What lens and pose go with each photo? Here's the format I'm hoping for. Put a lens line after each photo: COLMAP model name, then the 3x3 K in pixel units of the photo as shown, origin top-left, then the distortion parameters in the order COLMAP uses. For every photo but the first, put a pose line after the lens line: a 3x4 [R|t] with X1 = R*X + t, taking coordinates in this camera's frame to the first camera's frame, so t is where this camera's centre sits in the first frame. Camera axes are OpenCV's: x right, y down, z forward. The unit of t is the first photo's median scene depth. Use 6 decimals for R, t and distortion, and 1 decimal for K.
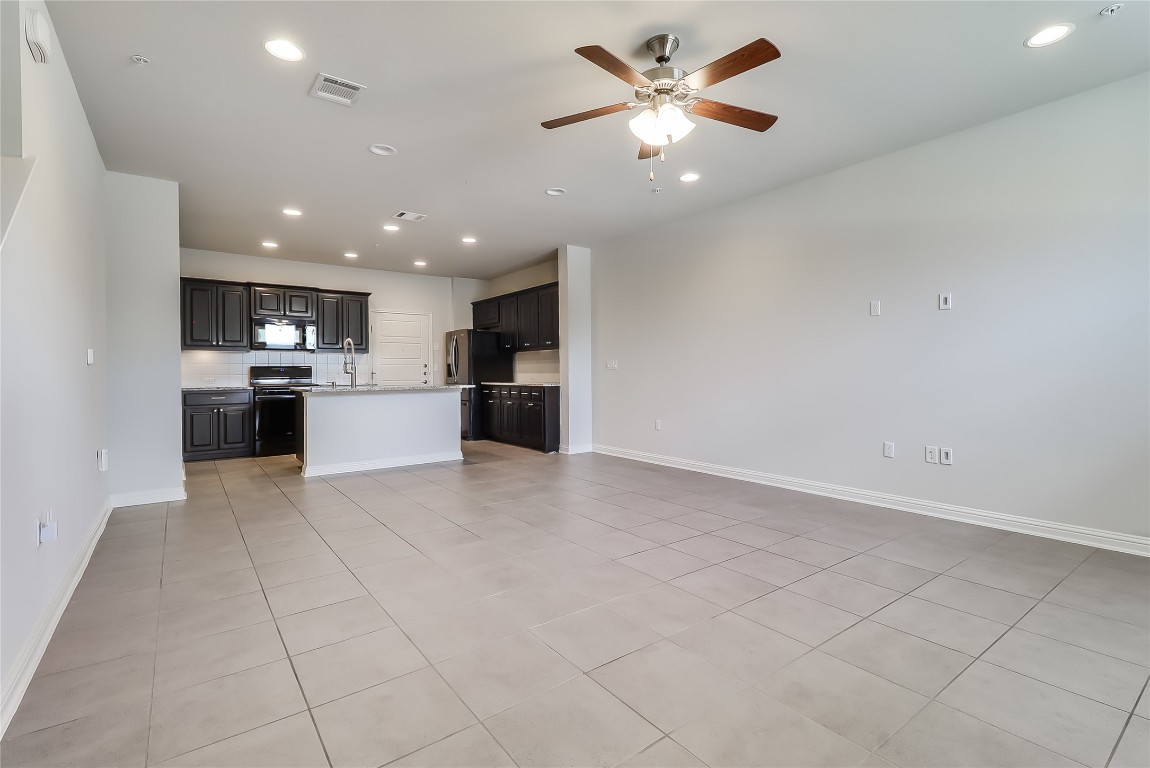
lens RADIAL K [[541.9, 0, 594.2], [0, 541.9, 376.5], [0, 0, 1]] dist [0.019641, 0.000075]
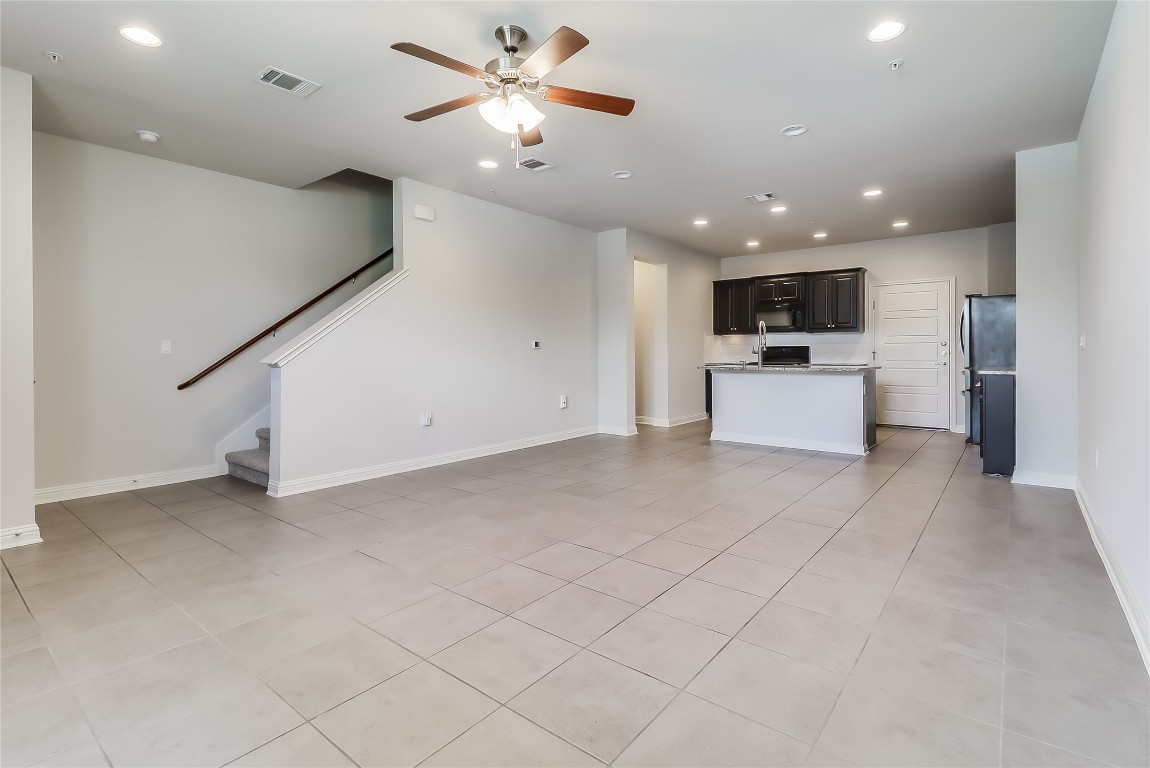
lens RADIAL K [[541.9, 0, 575.1], [0, 541.9, 348.7], [0, 0, 1]] dist [0.019641, 0.000075]
pose [[0.228494, -0.004003, -0.973537, 0.435141], [-0.006012, 0.999967, -0.005522, -0.005299], [0.973527, 0.007114, 0.228462, 0.336166]]
